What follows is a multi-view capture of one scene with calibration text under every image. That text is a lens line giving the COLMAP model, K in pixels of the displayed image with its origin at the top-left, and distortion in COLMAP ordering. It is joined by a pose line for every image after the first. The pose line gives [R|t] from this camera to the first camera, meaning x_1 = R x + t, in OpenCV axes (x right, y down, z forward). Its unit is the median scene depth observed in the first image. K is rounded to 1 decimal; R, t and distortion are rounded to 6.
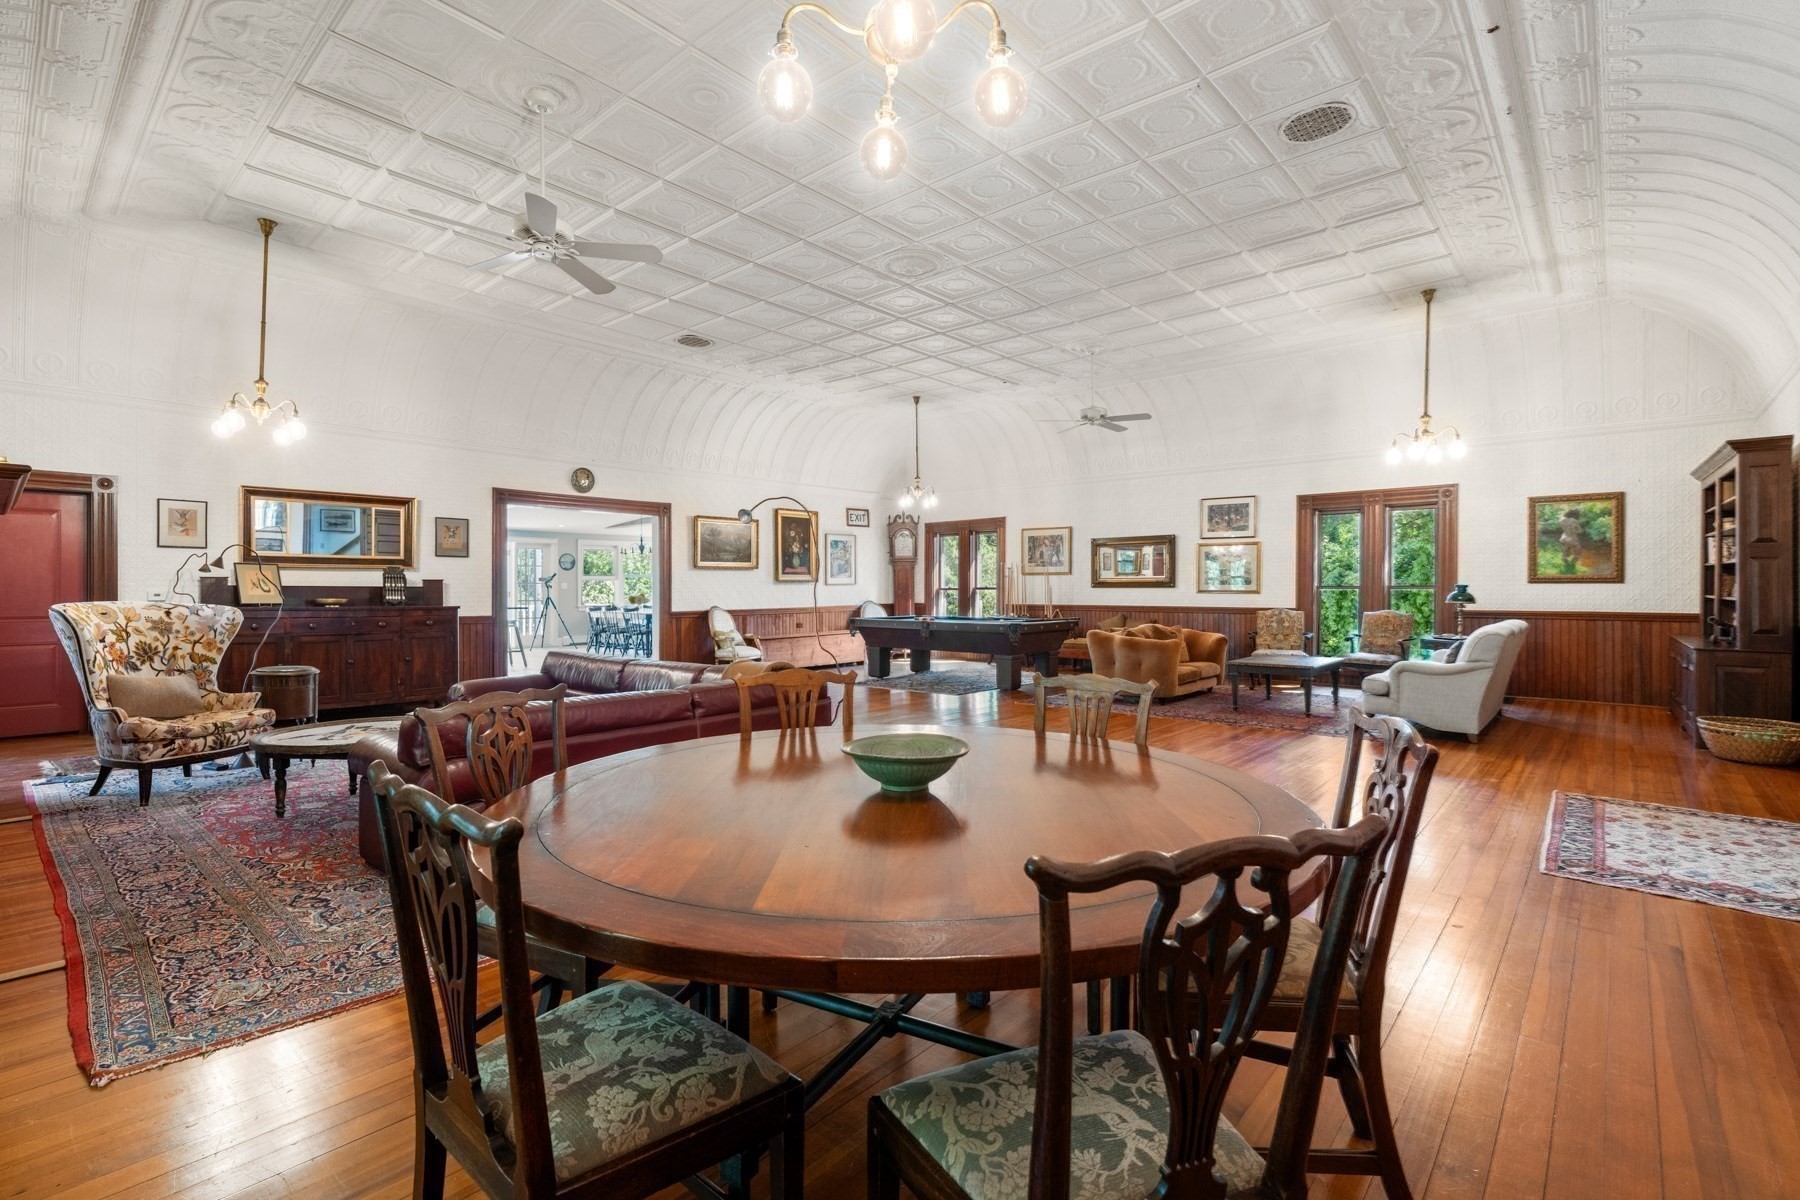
lens RADIAL K [[818.8, 0, 897.8], [0, 818.8, 588.8], [0, 0, 1]] dist [-0.002600, -0.000532]
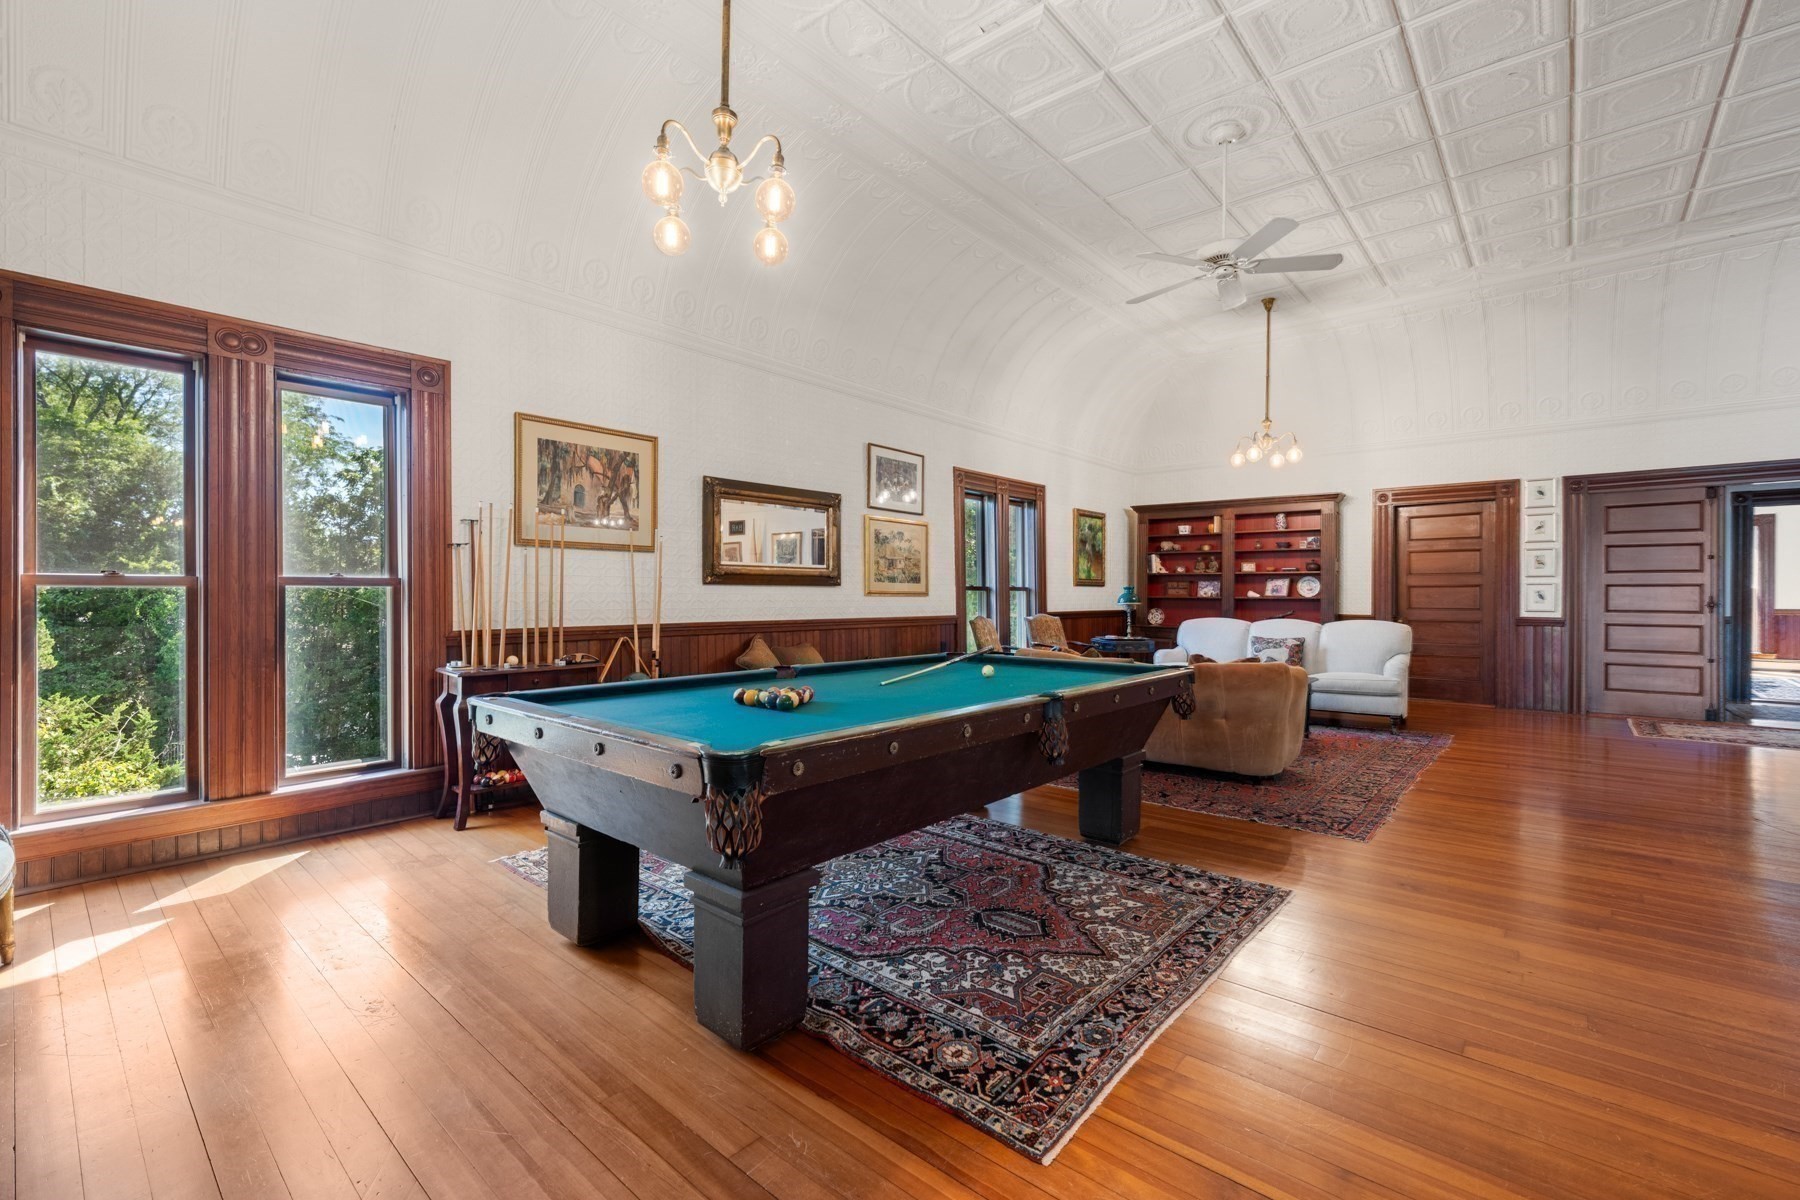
lens RADIAL K [[768.1, 0, 903.3], [0, 768.1, 600.6], [0, 0, 1]] dist [0.001622, -0.000421]
pose [[-0.010130, -0.003991, 0.999941, -0.213152], [0.000387, 0.999992, 0.003995, 0.007211], [-0.999949, 0.000427, -0.010128, 0.993155]]
